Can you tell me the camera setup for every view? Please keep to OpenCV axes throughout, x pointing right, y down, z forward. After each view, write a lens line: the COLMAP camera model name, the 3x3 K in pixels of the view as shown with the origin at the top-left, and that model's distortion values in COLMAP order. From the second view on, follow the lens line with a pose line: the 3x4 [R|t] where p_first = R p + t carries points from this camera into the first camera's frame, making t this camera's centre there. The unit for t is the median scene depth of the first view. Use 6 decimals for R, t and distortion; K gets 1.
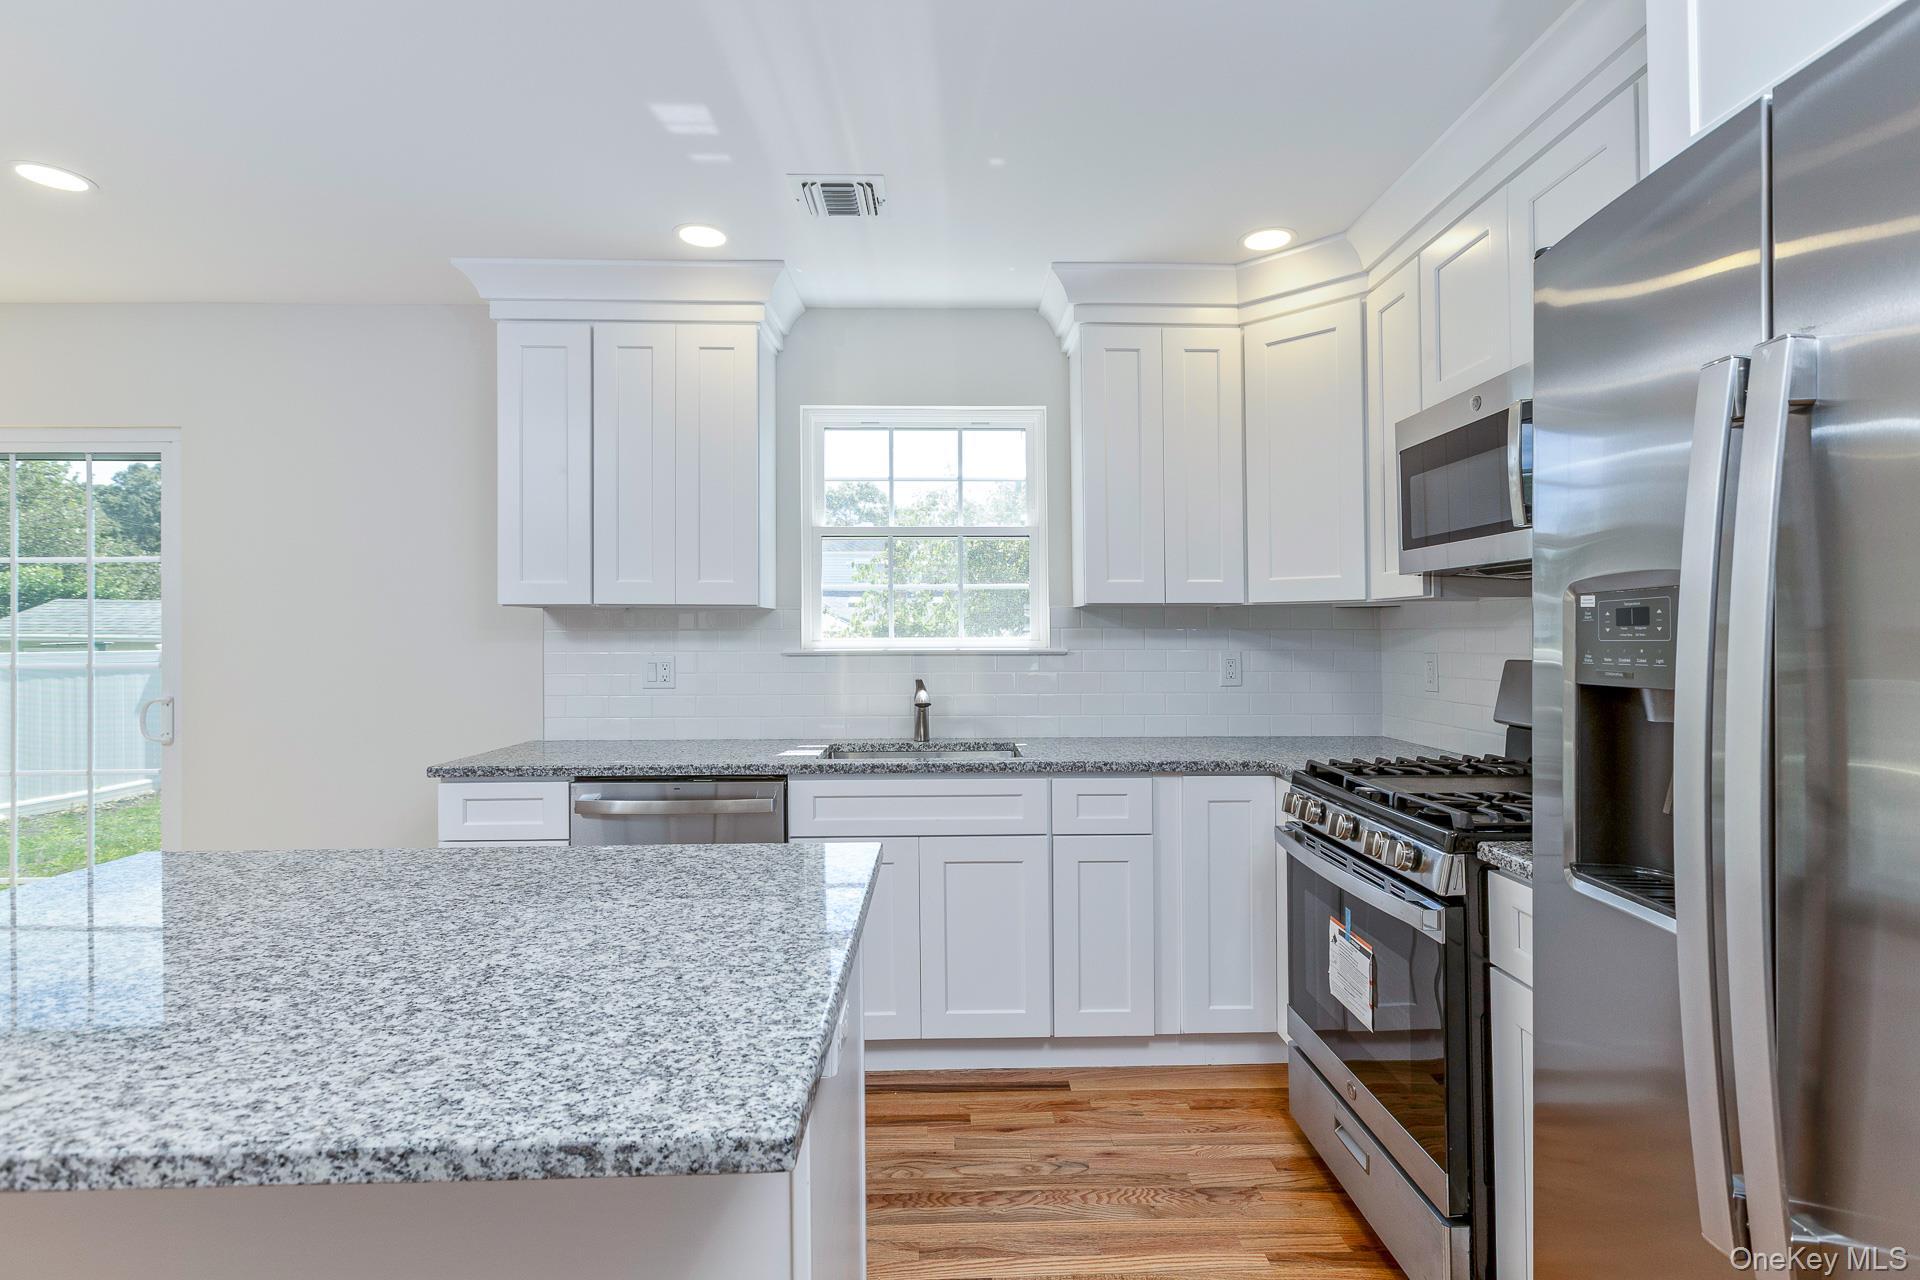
lens RADIAL K [[905.2, 0, 988.5], [0, 905.2, 629.4], [0, 0, 1]] dist [0.004545, 0.000161]
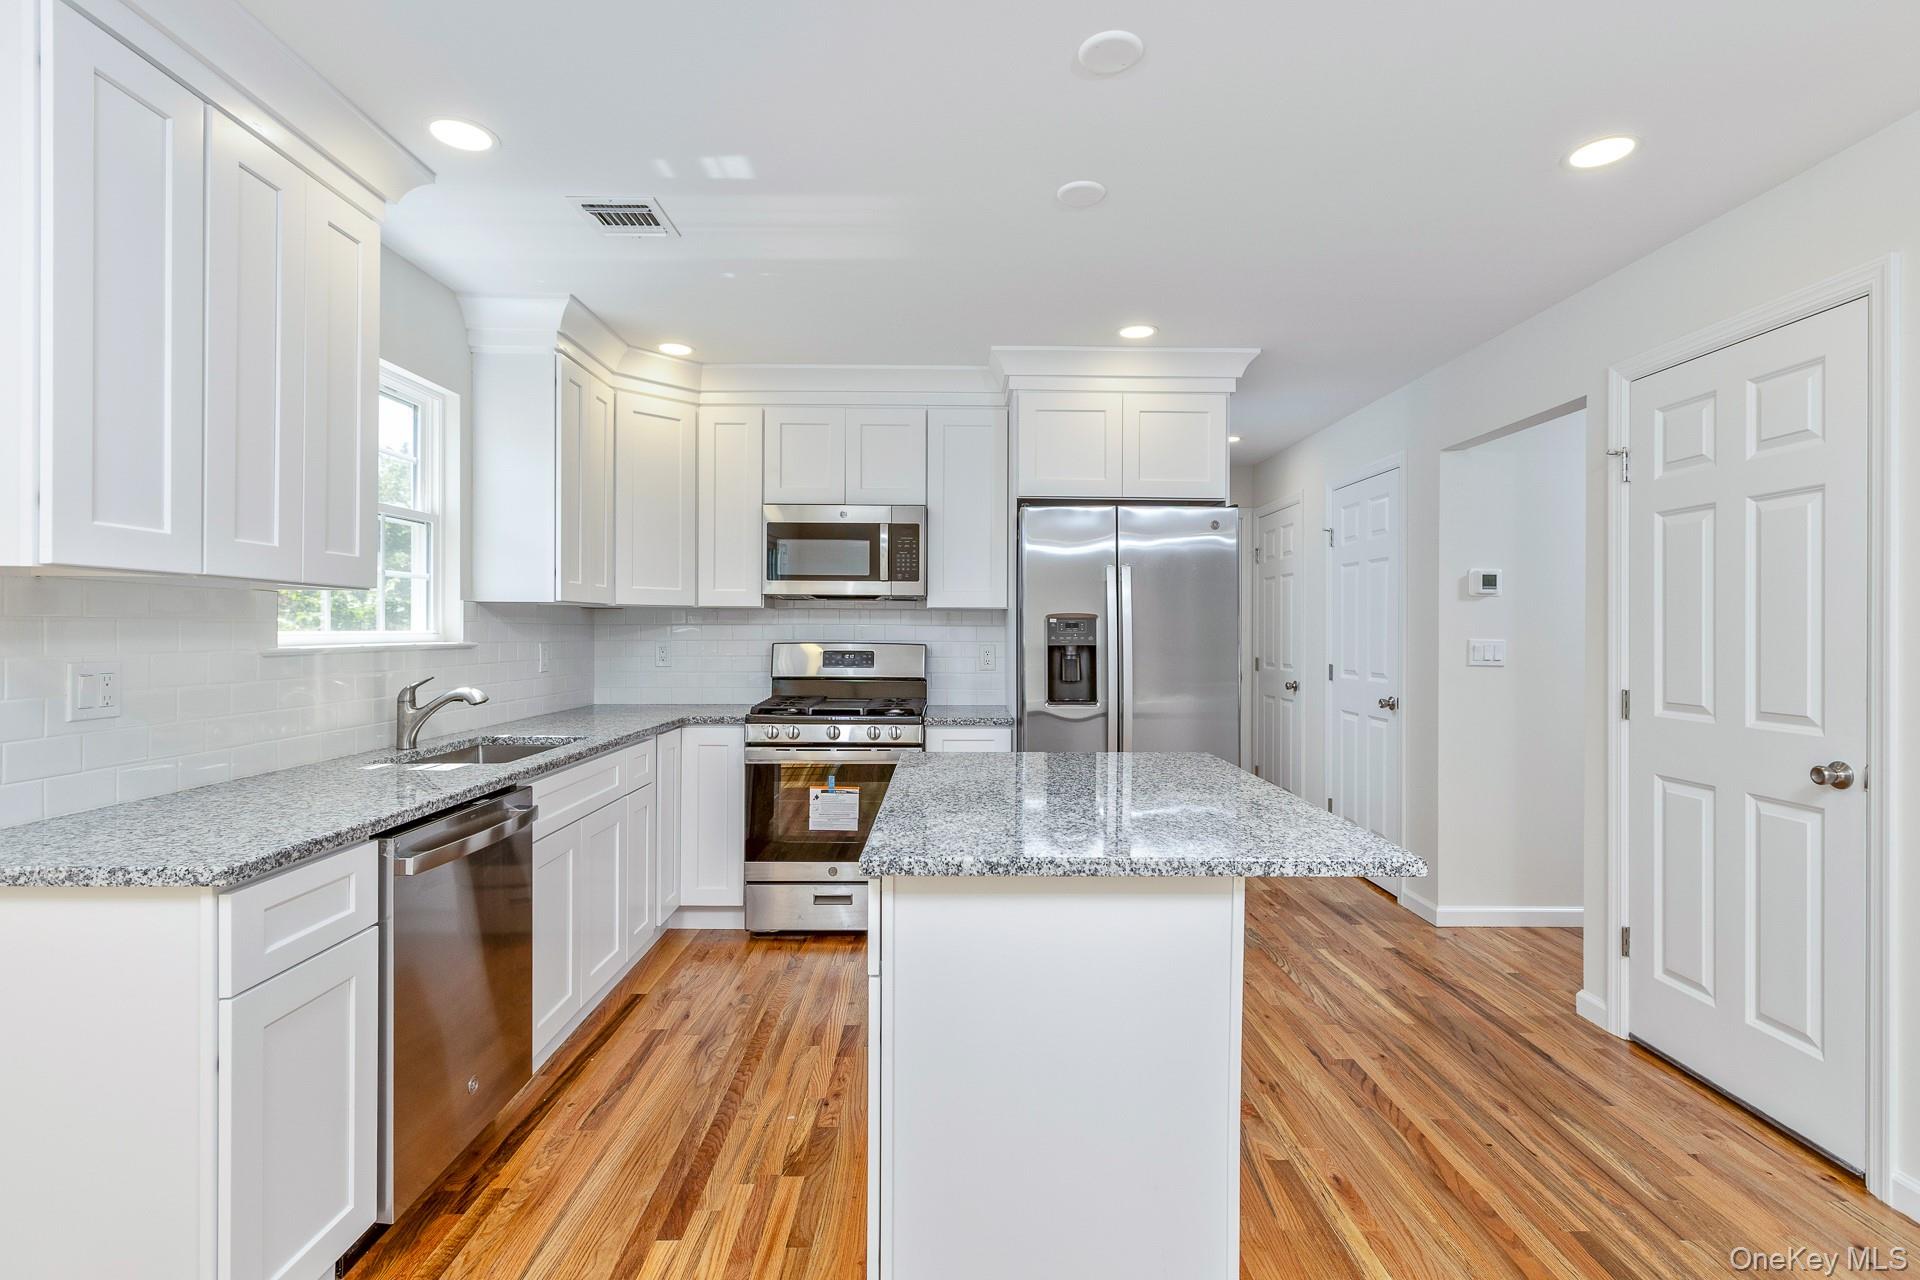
lens RADIAL K [[905.2, 0, 987.9], [0, 905.2, 628.9], [0, 0, 1]] dist [0.004545, 0.000161]
pose [[-0.011762, 0.003036, 0.999926, -1.136140], [-0.010057, 0.999944, -0.003154, 0.005861], [-0.999880, -0.010094, -0.011731, 0.537145]]
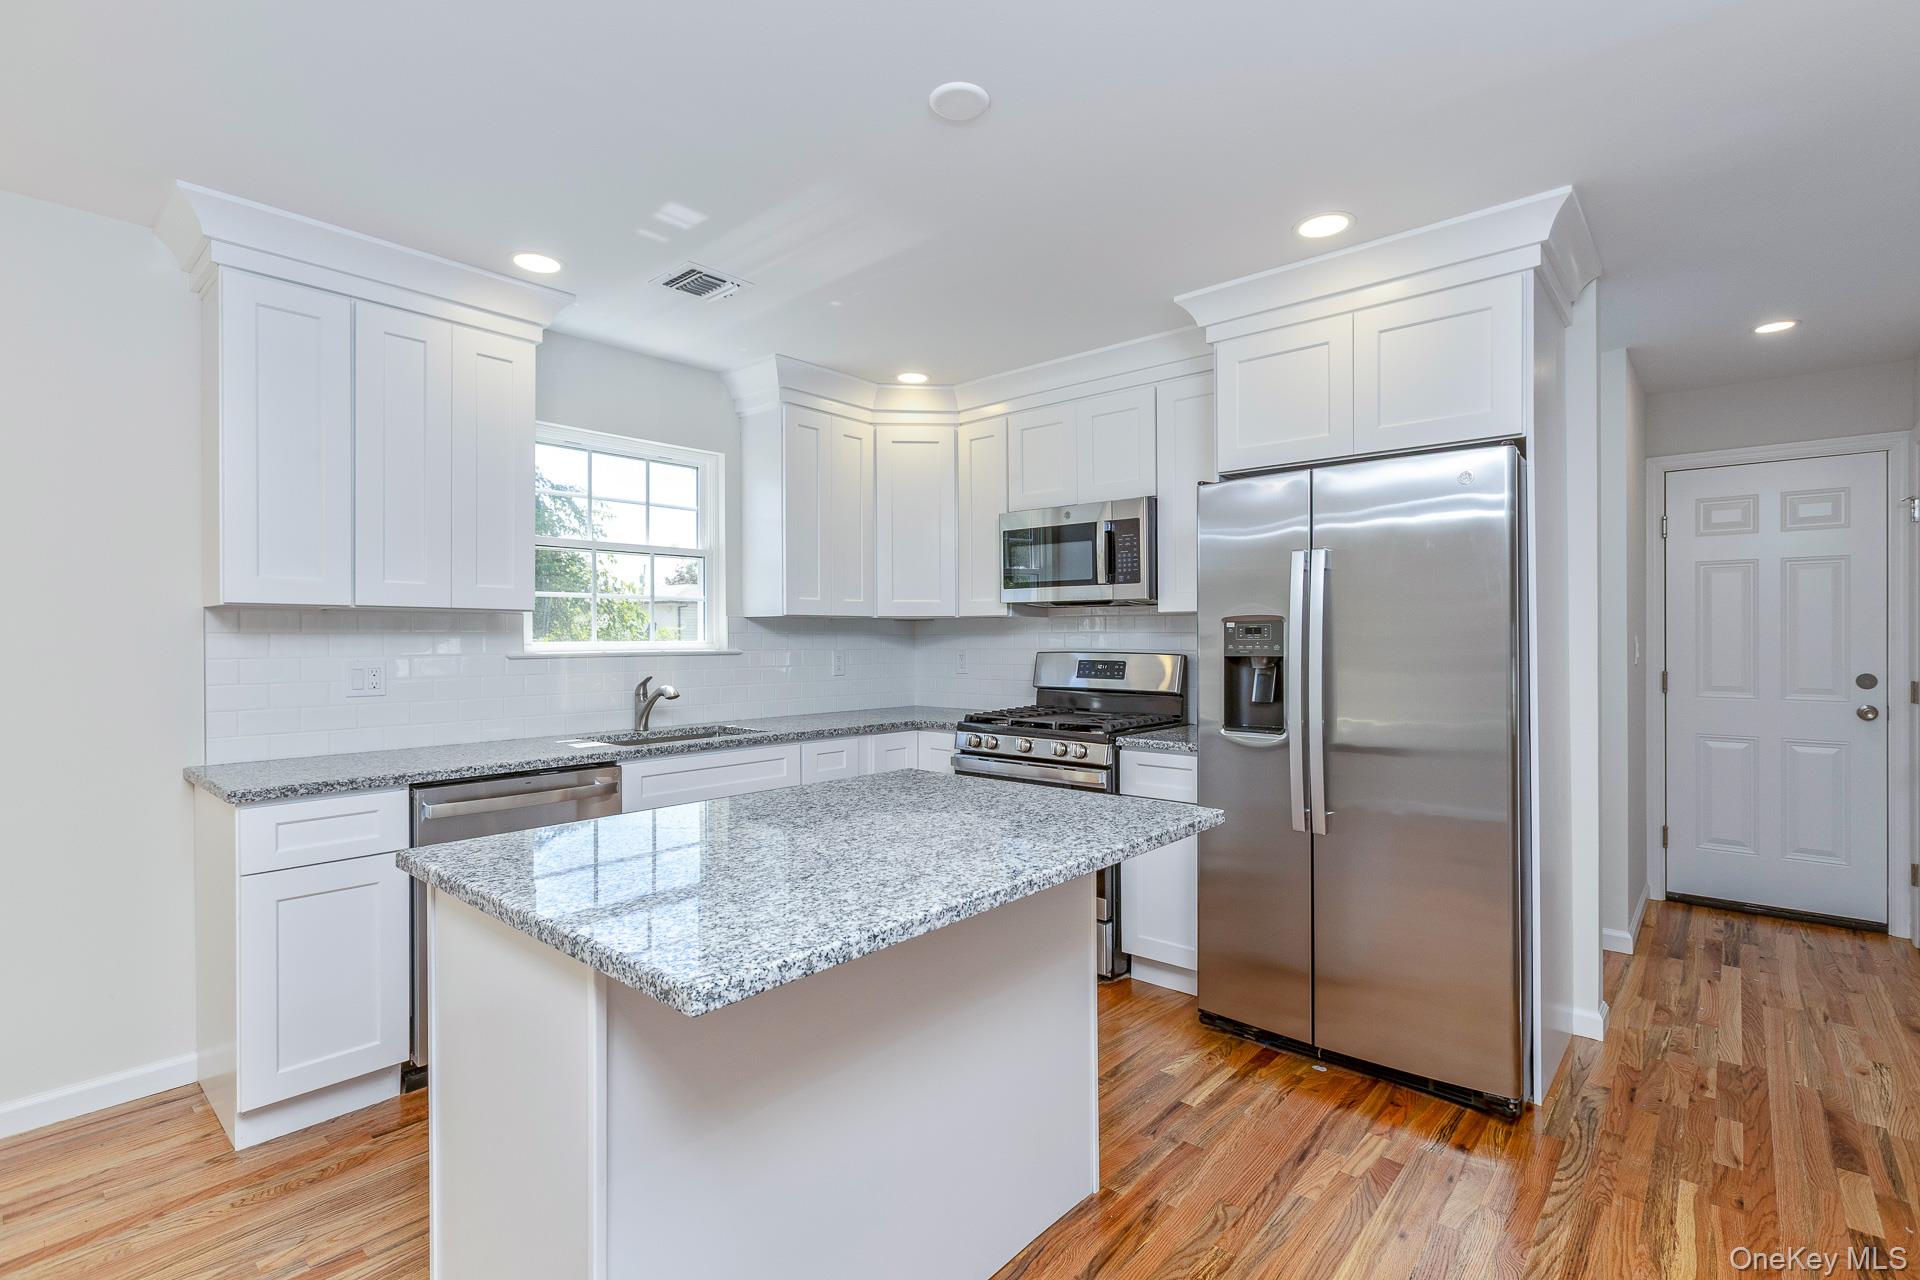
lens RADIAL K [[905.2, 0, 965.5], [0, 905.2, 633.8], [0, 0, 1]] dist [0.004545, 0.000161]
pose [[0.674315, 0.003762, 0.738434, -0.770100], [-0.003689, 0.999992, -0.001726, 0.001276], [-0.738435, -0.001561, 0.674323, -0.093613]]
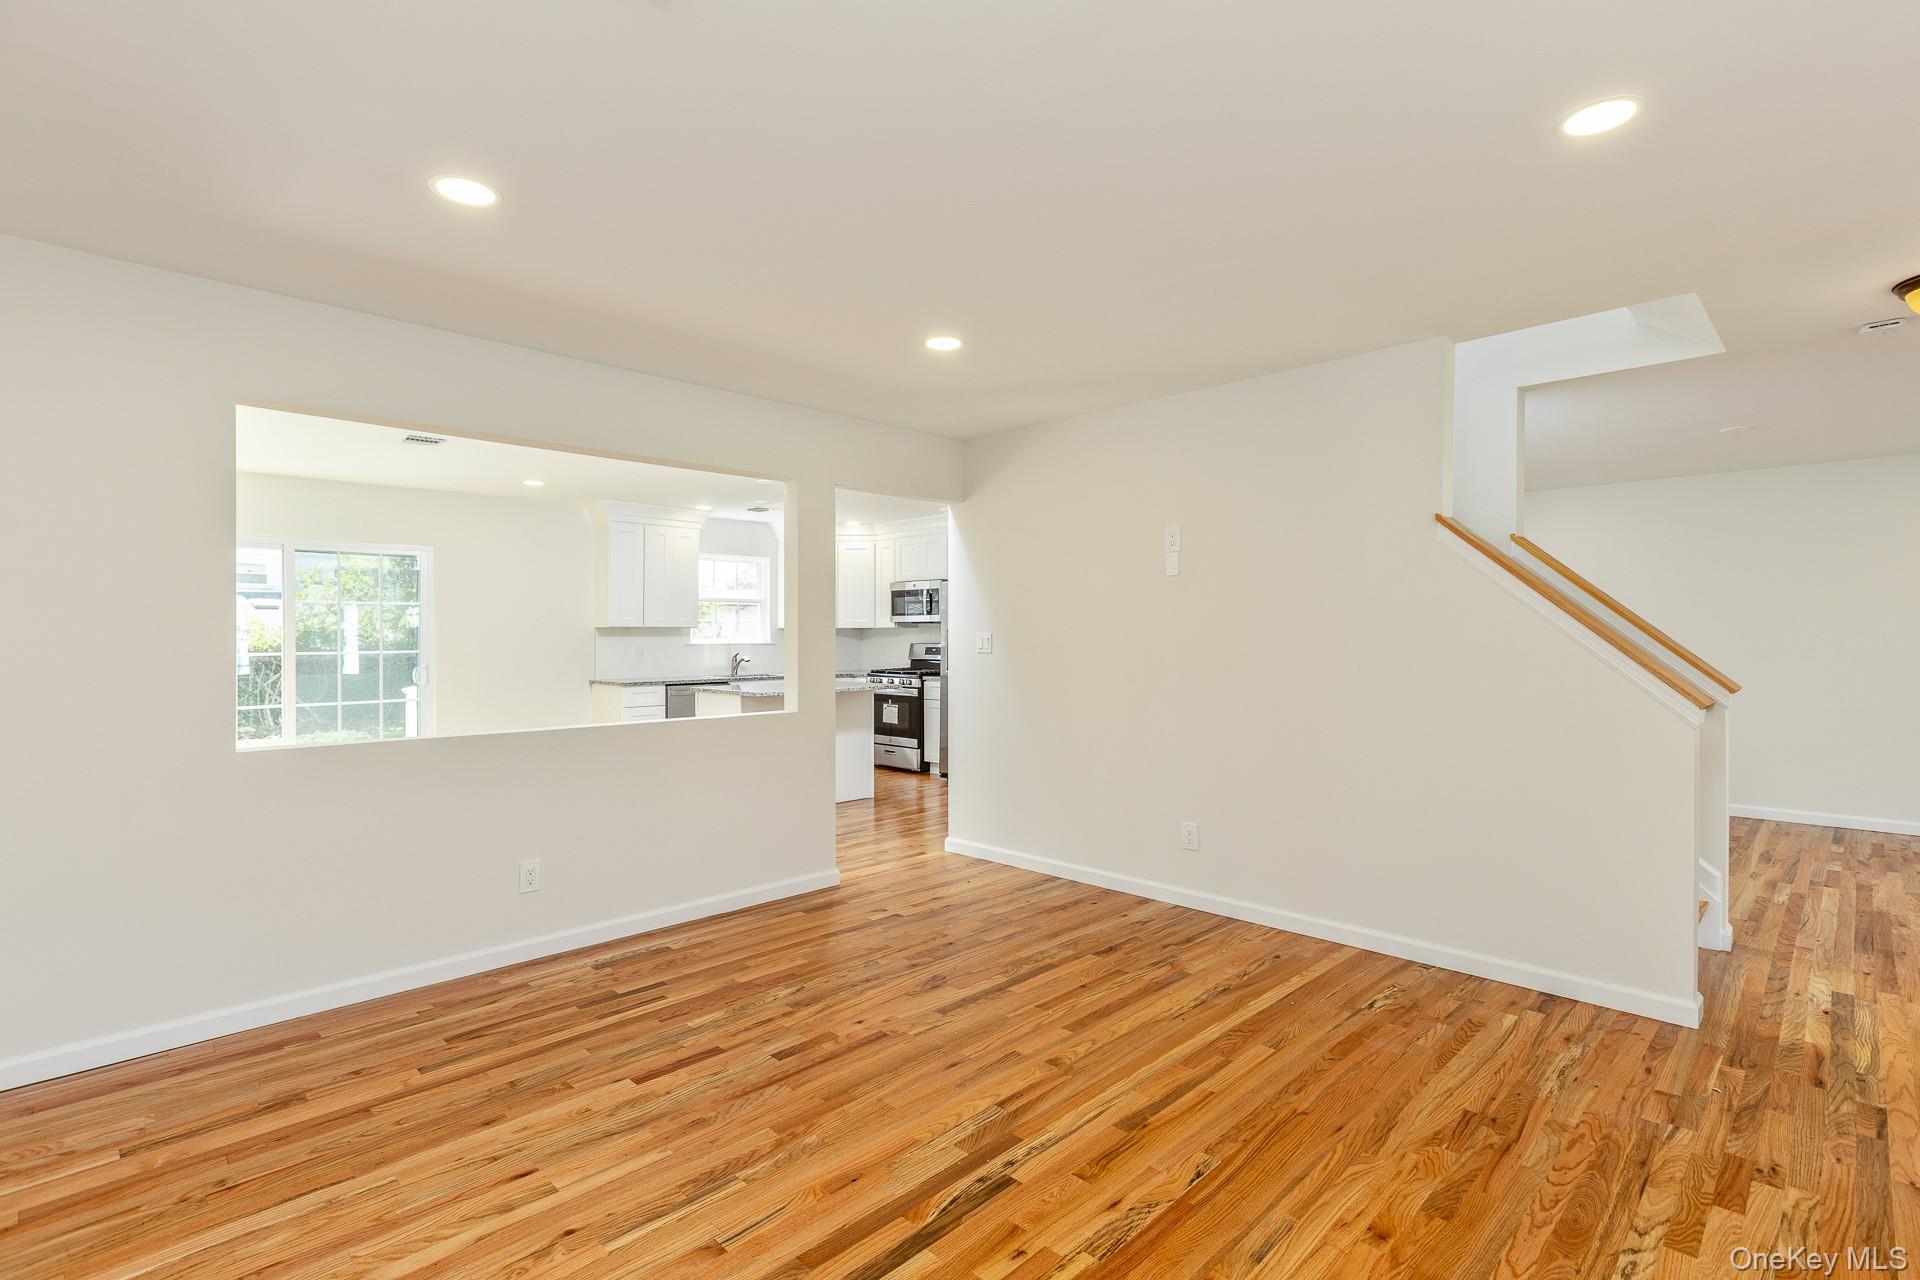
lens RADIAL K [[905.2, 0, 998.5], [0, 905.2, 638.0], [0, 0, 1]] dist [0.004545, 0.000161]
pose [[0.694588, 0.000048, 0.719408, -1.832000], [-0.001860, 0.999997, 0.001729, 0.001130], [-0.719406, -0.002539, 0.694585, -1.854517]]
